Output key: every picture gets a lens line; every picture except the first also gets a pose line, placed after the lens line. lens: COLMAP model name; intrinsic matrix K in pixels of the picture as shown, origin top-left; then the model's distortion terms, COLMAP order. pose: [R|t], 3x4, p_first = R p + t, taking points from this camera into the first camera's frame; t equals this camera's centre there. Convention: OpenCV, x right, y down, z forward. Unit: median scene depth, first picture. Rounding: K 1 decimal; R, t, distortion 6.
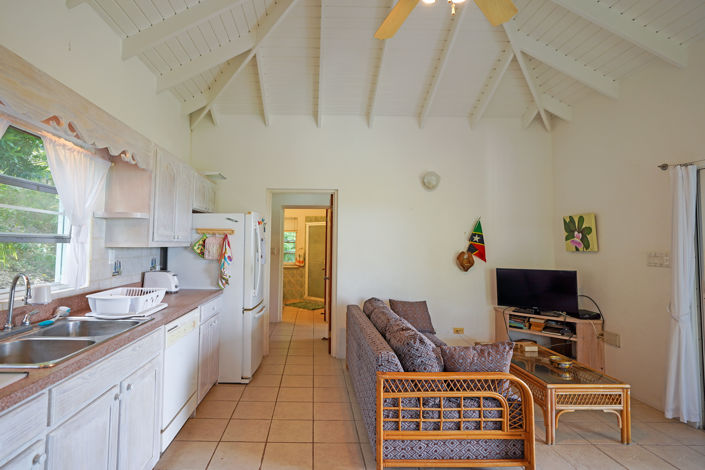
lens RADIAL K [[311.2, 0, 352.1], [0, 311.2, 238.2], [0, 0, 1]] dist [-0.010107, 0.001933]
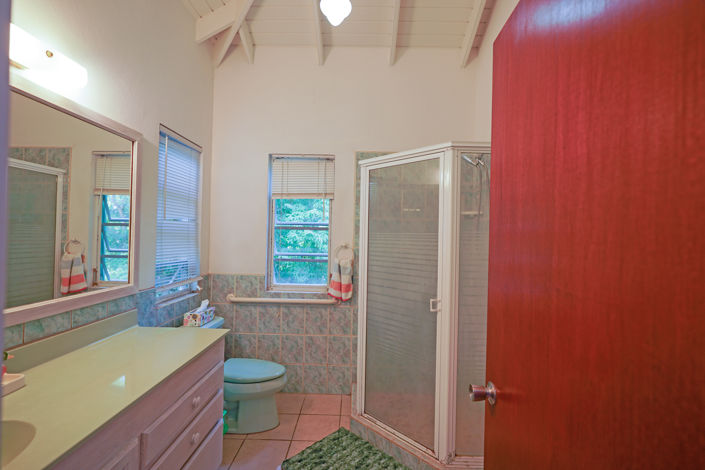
lens RADIAL K [[311.2, 0, 353.0], [0, 311.2, 233.5], [0, 0, 1]] dist [-0.010107, 0.001933]
pose [[0.988928, 0.006101, -0.148268, -0.105301], [-0.004756, 0.999944, 0.009422, 0.015636], [0.148317, -0.008612, 0.988902, 0.672300]]
